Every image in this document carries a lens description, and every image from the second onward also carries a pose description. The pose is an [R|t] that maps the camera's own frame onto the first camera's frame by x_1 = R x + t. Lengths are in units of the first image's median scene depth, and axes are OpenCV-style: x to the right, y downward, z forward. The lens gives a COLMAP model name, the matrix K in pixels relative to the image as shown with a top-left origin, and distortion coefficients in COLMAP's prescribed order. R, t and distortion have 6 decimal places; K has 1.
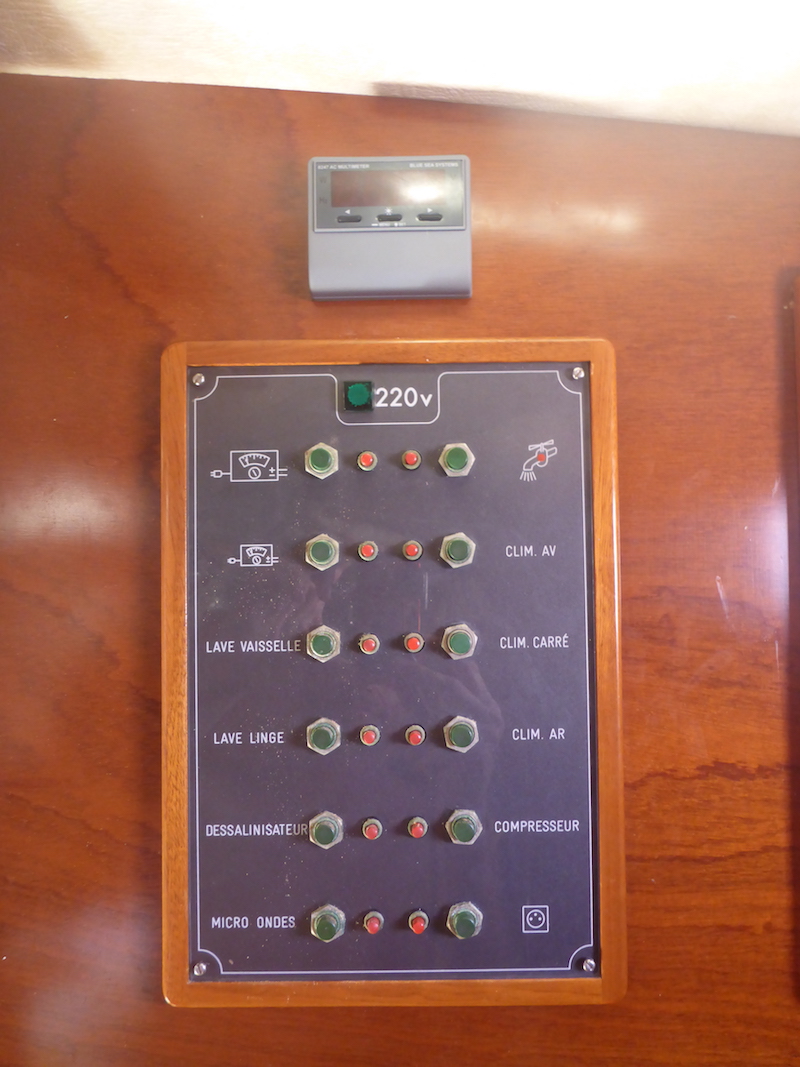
lens RADIAL K [[923.2, 0, 399.9], [0, 923.2, 530.0], [0, 0, 1]] dist [-0.011250, 0.006251]
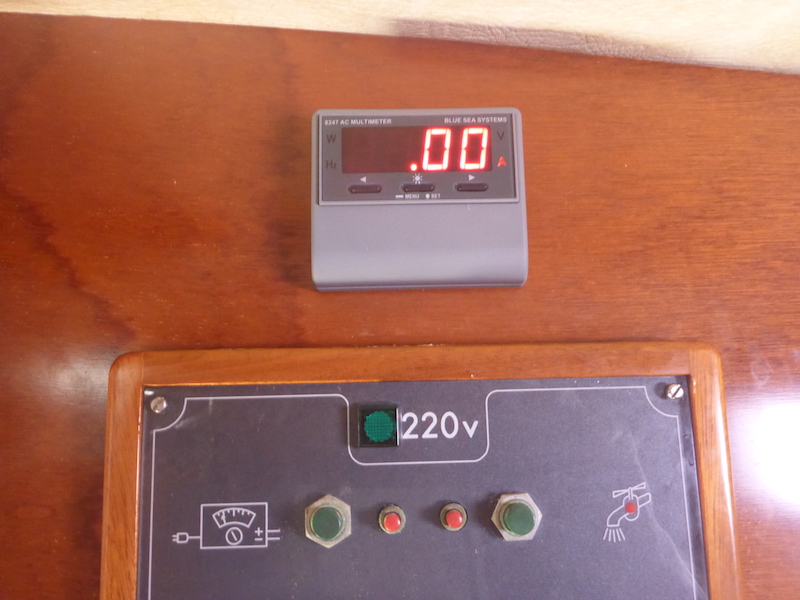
lens RADIAL K [[692.2, 0, 407.1], [0, 692.2, 299.2], [0, 0, 1]] dist [-0.011250, 0.006251]
pose [[0.999627, -0.005463, 0.026762, -0.036119], [0.008365, 0.993944, -0.109568, -0.182201], [-0.026002, 0.109751, 0.993619, 0.438283]]
